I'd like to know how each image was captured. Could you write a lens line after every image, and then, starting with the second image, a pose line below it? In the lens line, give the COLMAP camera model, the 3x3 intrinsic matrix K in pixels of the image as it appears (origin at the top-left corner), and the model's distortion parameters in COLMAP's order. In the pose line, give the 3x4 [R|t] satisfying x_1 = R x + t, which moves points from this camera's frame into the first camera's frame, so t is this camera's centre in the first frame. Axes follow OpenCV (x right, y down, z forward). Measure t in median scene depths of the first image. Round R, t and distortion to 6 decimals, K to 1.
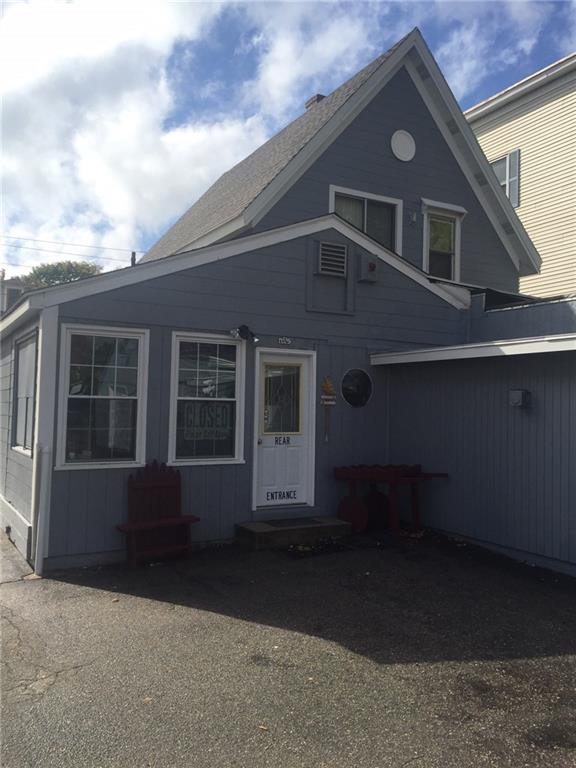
lens RADIAL K [[651.2, 0, 287.8], [0, 651.2, 383.1], [0, 0, 1]] dist [0.043855, -0.032312]
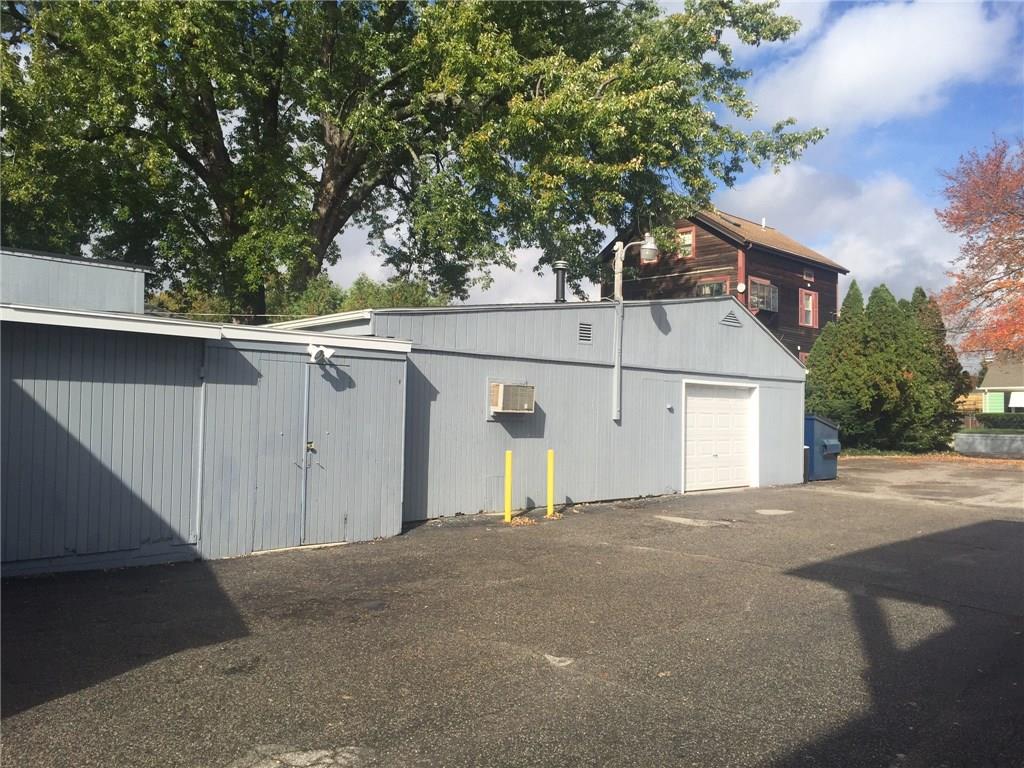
lens RADIAL K [[868.2, 0, 511.6], [0, 868.2, 384.5], [0, 0, 1]] dist [0.043855, -0.032312]
pose [[-0.271799, 0.011266, 0.962288, -1.187740], [-0.063838, 0.997518, -0.029710, 0.036085], [-0.960234, -0.069505, -0.270405, 0.896880]]
